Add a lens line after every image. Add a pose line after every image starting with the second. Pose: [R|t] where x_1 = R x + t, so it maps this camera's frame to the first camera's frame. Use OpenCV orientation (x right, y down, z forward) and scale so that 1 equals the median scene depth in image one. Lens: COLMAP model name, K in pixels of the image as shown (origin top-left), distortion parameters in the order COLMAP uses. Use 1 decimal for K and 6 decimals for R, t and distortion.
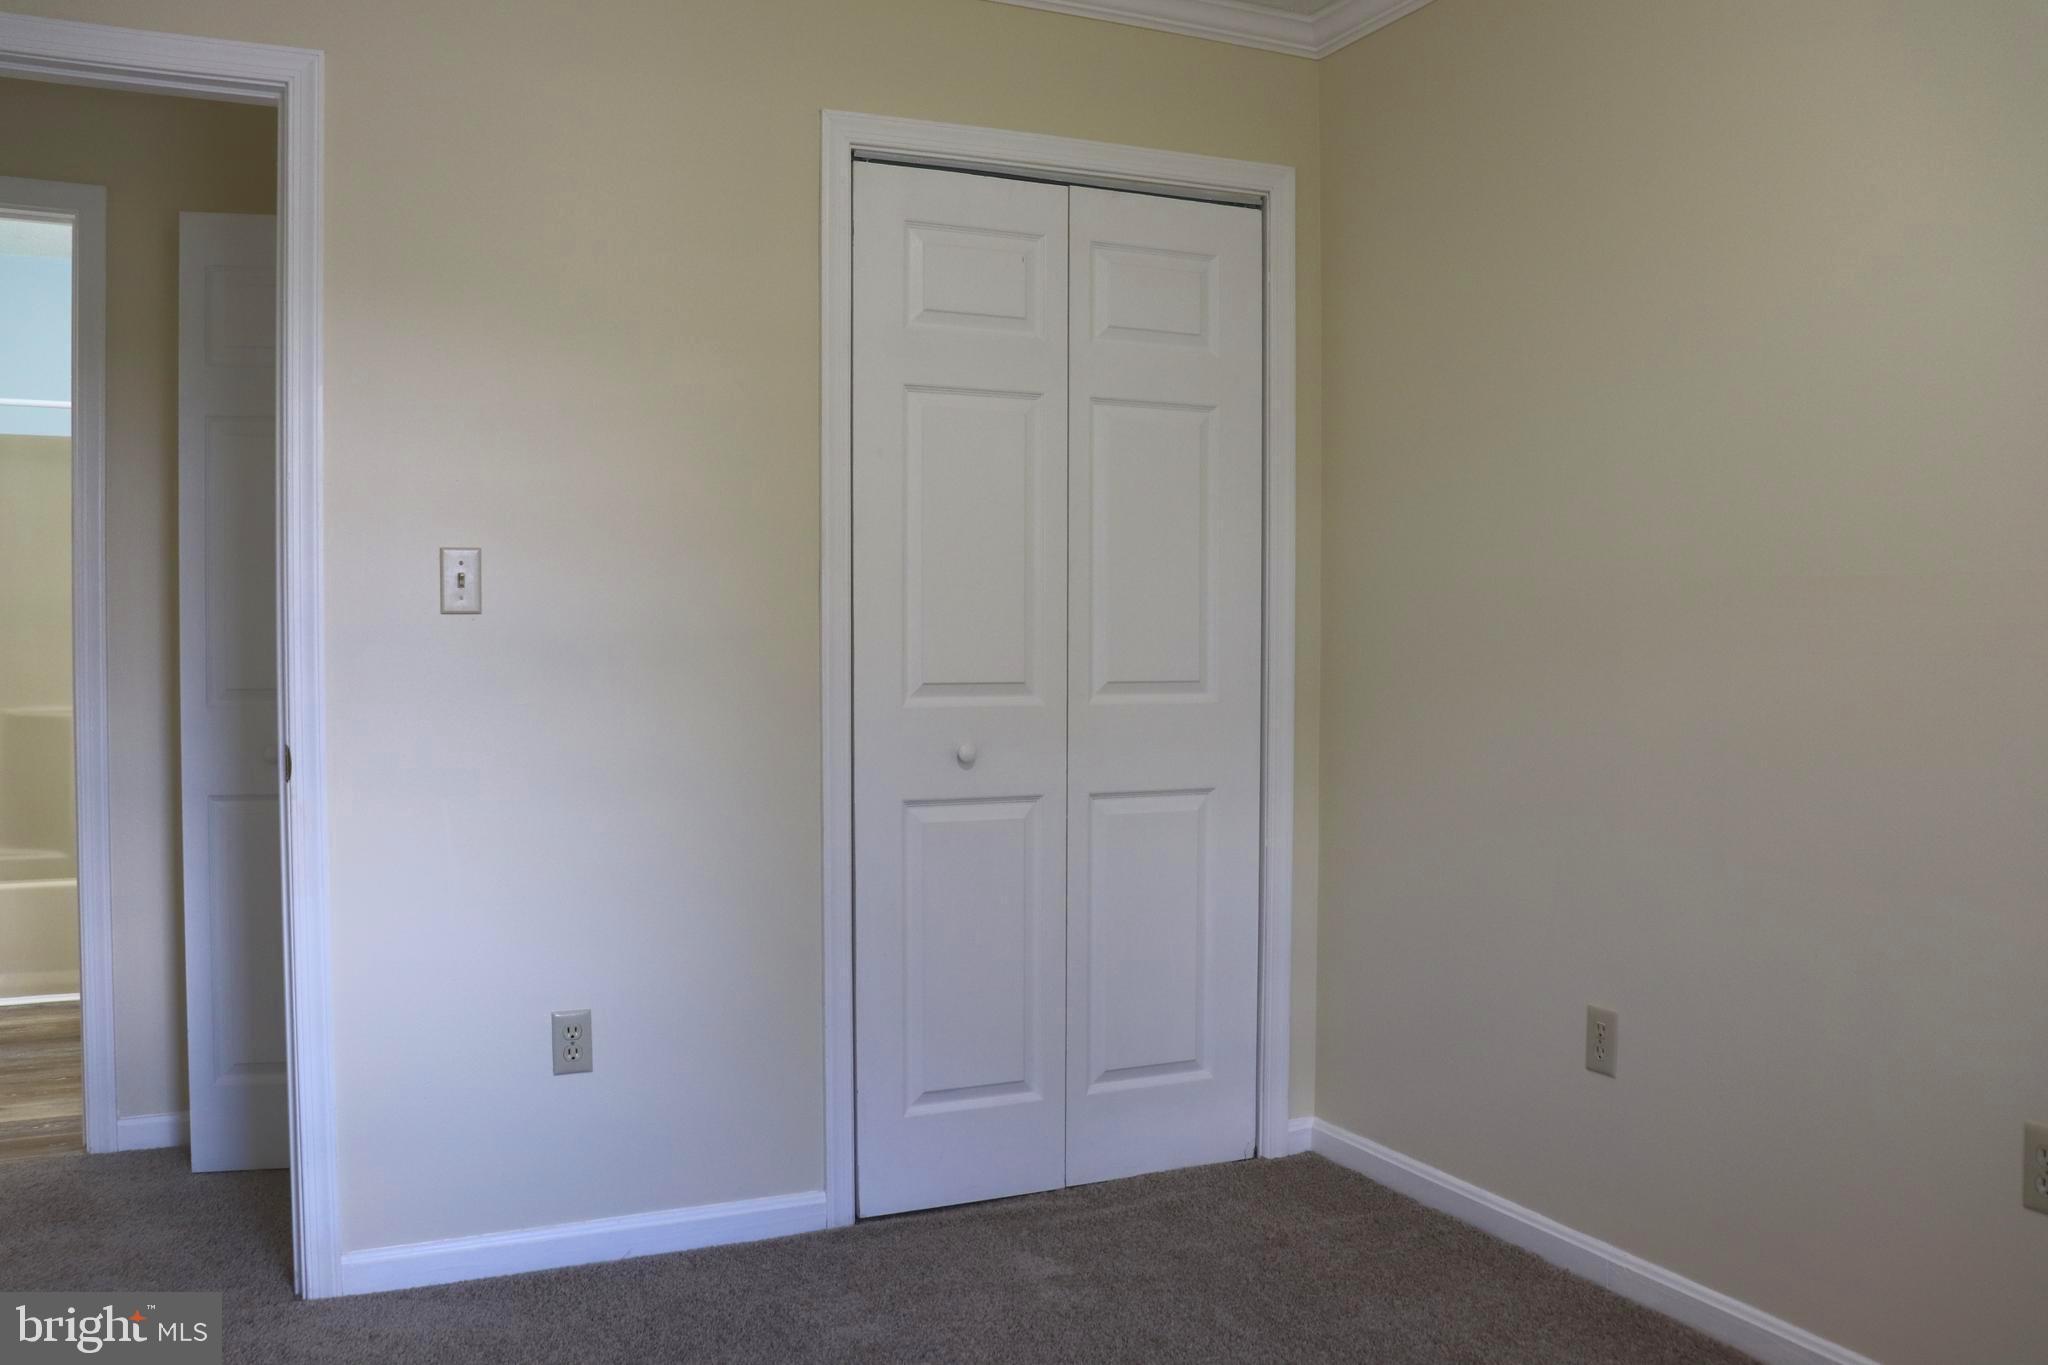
lens RADIAL K [[1708.0, 0, 1011.6], [0, 1708.0, 683.7], [0, 0, 1]] dist [-0.169740, 0.153314]
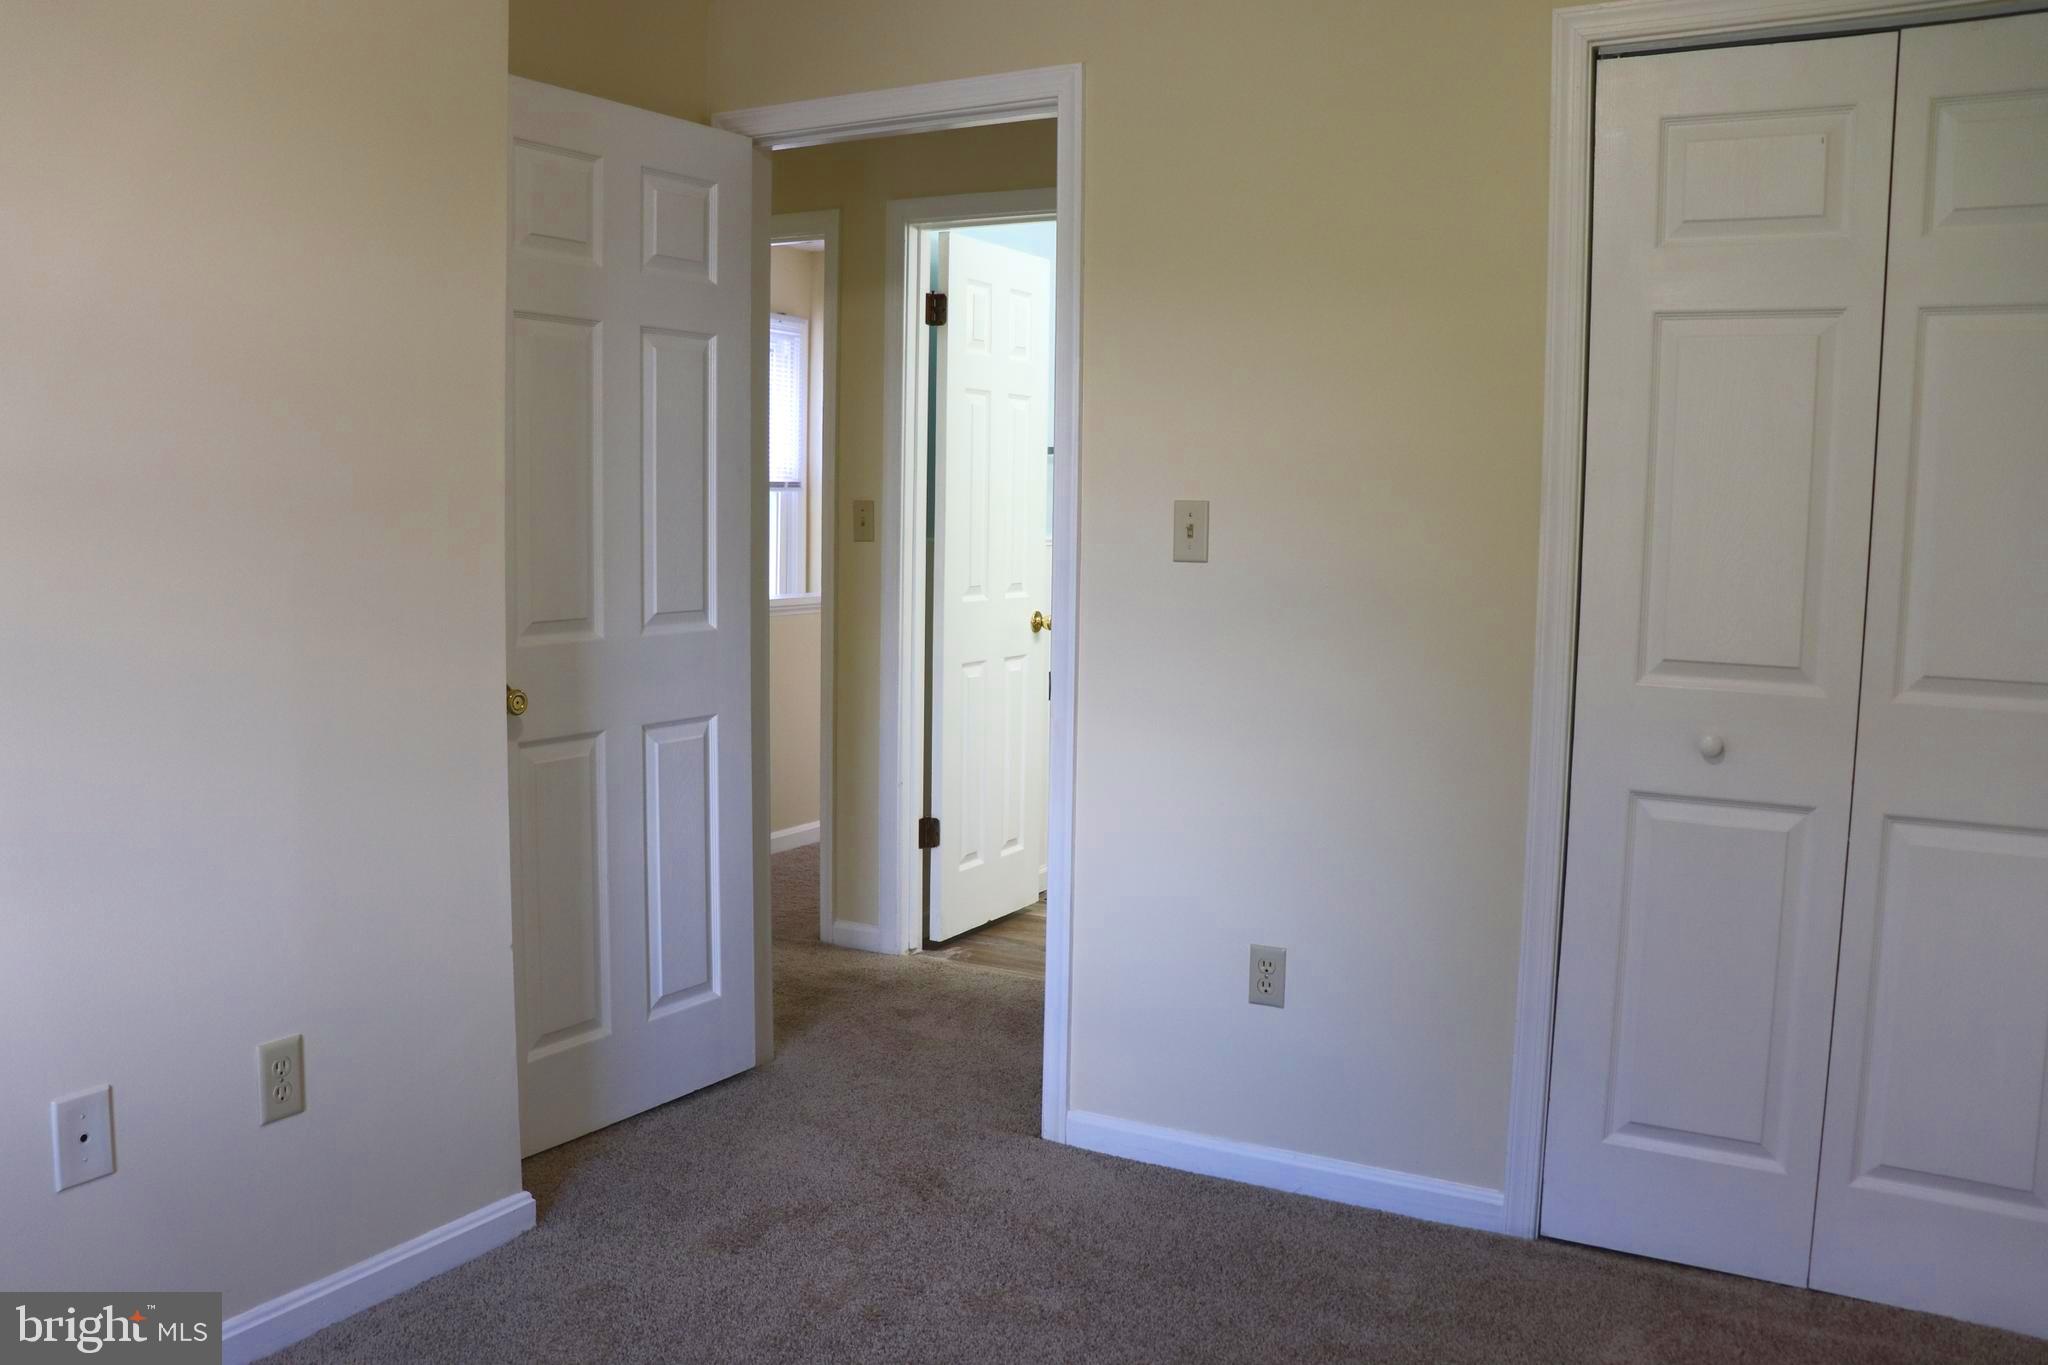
lens RADIAL K [[1708.0, 0, 1011.6], [0, 1708.0, 683.7], [0, 0, 1]] dist [-0.169740, 0.153314]
pose [[0.579296, 0.091892, -0.809921, 0.443534], [-0.043492, 0.995694, 0.081862, -0.042850], [0.813956, -0.012197, 0.580798, 0.239478]]
